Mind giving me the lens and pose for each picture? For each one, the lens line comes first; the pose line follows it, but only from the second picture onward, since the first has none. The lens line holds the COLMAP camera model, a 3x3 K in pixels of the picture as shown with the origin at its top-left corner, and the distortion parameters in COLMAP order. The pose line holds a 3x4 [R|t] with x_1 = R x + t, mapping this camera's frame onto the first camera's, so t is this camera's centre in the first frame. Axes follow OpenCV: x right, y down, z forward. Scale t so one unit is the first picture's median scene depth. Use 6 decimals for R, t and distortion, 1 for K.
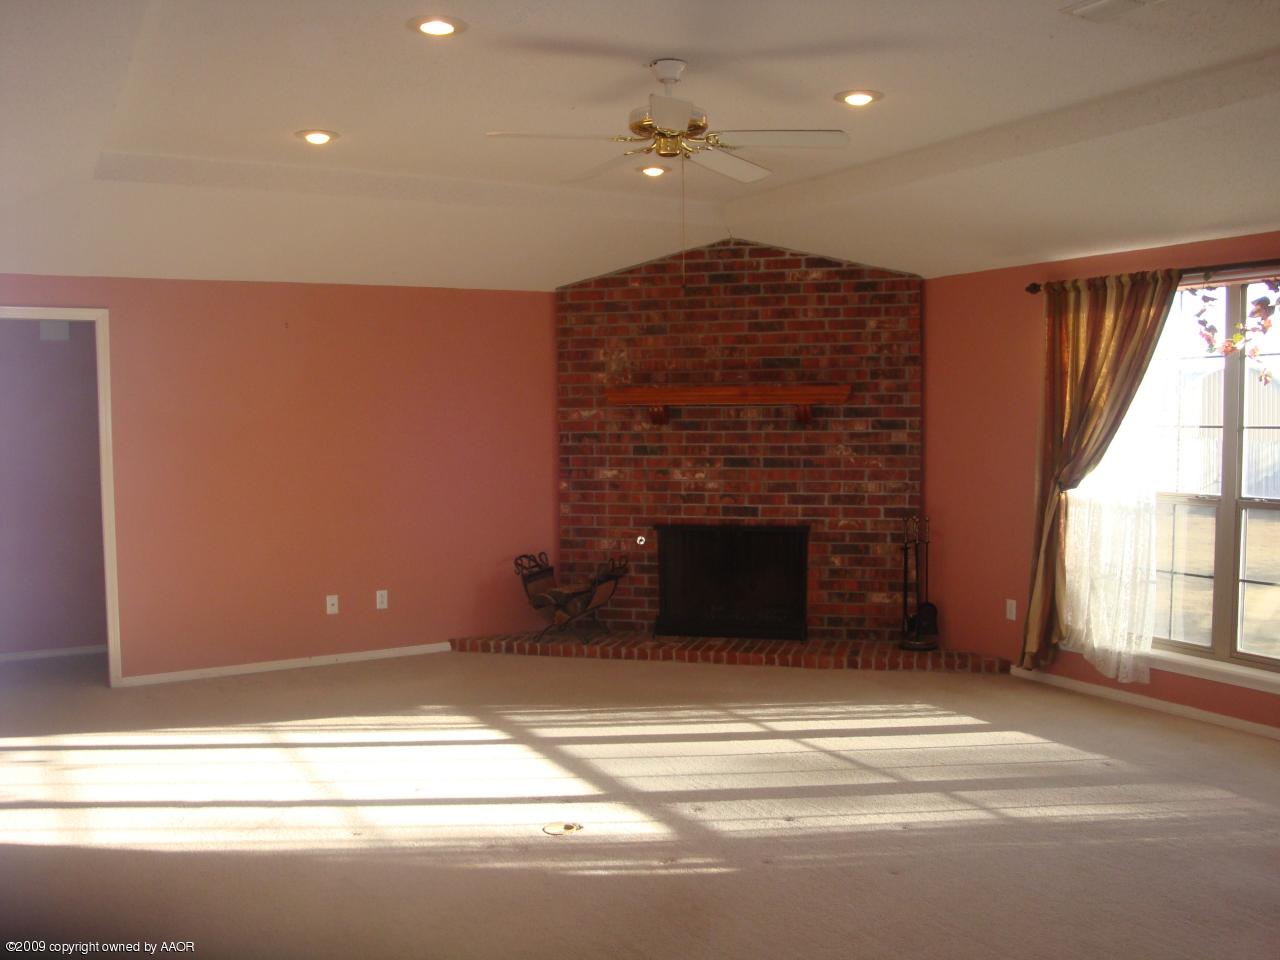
lens RADIAL K [[1128.3, 0, 672.0], [0, 1128.3, 478.7], [0, 0, 1]] dist [-0.140491, 0.009850]
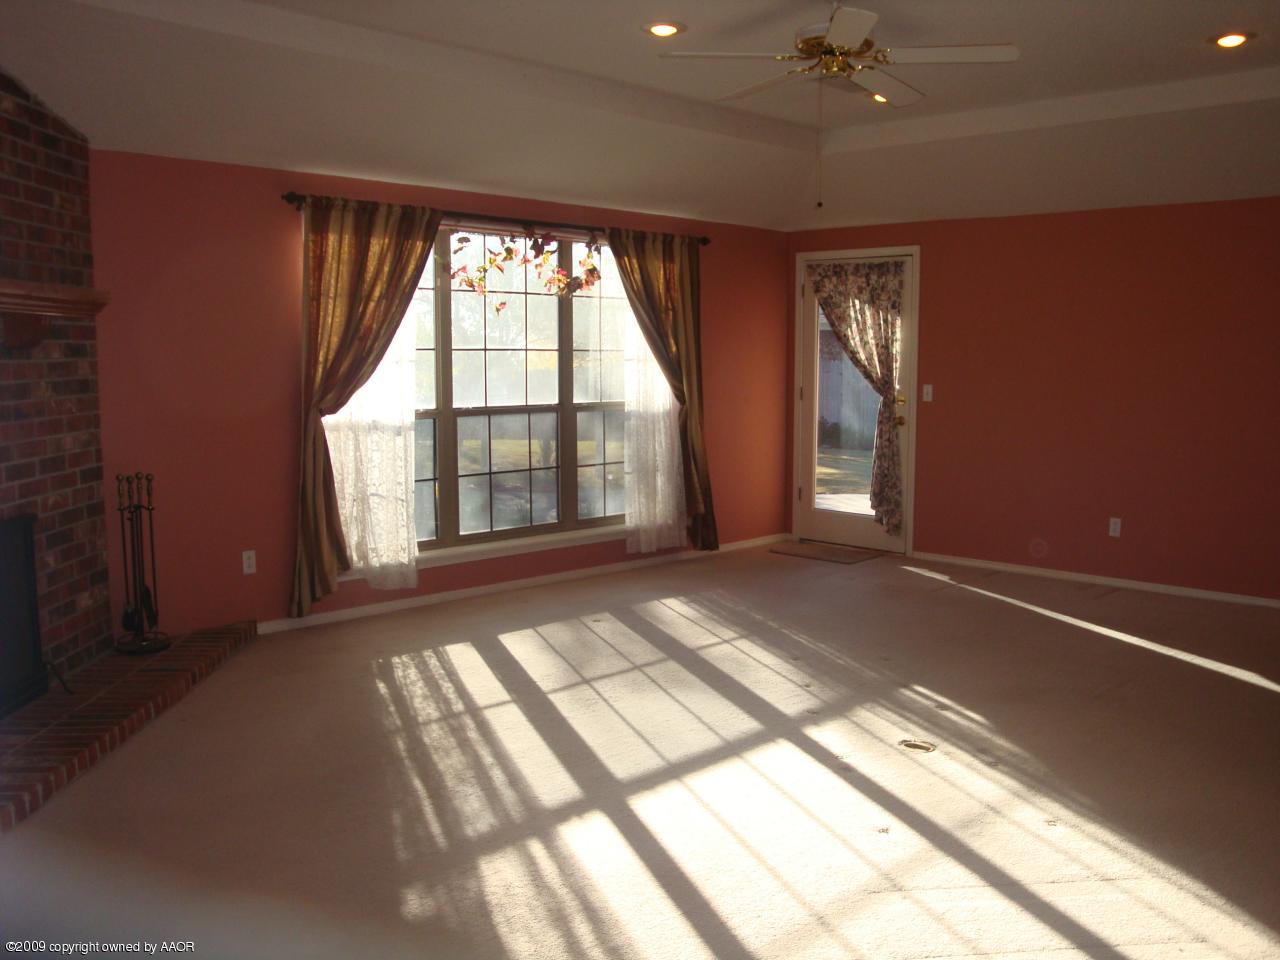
lens RADIAL K [[1203.2, 0, 660.6], [0, 1203.2, 478.7], [0, 0, 1]] dist [-0.054728, 0.000385]
pose [[-0.272769, -0.094043, 0.957472, -0.755646], [0.055763, 0.991993, 0.113320, -0.039888], [-0.960462, 0.084301, -0.265340, 1.047758]]
